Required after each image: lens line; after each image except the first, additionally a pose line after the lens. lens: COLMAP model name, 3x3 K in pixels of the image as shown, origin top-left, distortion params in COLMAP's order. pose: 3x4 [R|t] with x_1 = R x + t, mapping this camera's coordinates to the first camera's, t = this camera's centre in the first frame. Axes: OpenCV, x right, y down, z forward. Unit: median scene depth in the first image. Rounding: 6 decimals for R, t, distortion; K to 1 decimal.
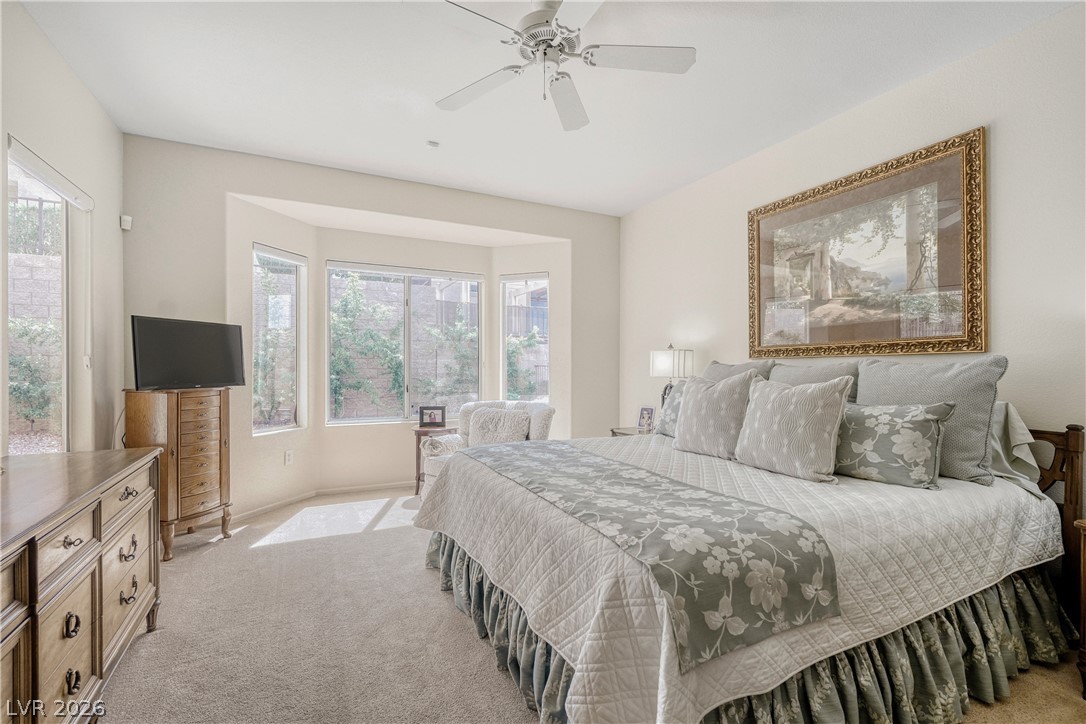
lens RADIAL K [[479.4, 0, 549.2], [0, 479.4, 367.8], [0, 0, 1]] dist [-0.008498, 0.003714]
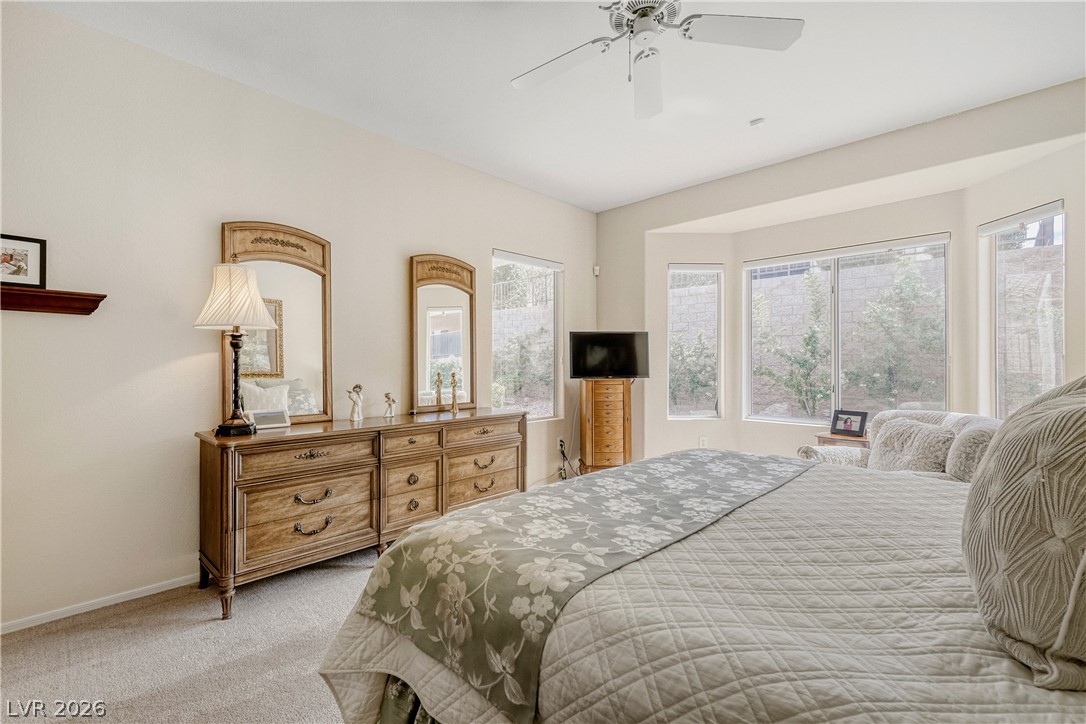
lens RADIAL K [[479.4, 0, 551.4], [0, 479.4, 361.9], [0, 0, 1]] dist [-0.008498, 0.003714]
pose [[0.328144, -0.006113, -0.944608, 0.650207], [-0.001623, 0.999974, -0.007035, 0.003868], [0.944626, 0.003842, 0.328125, 0.425372]]
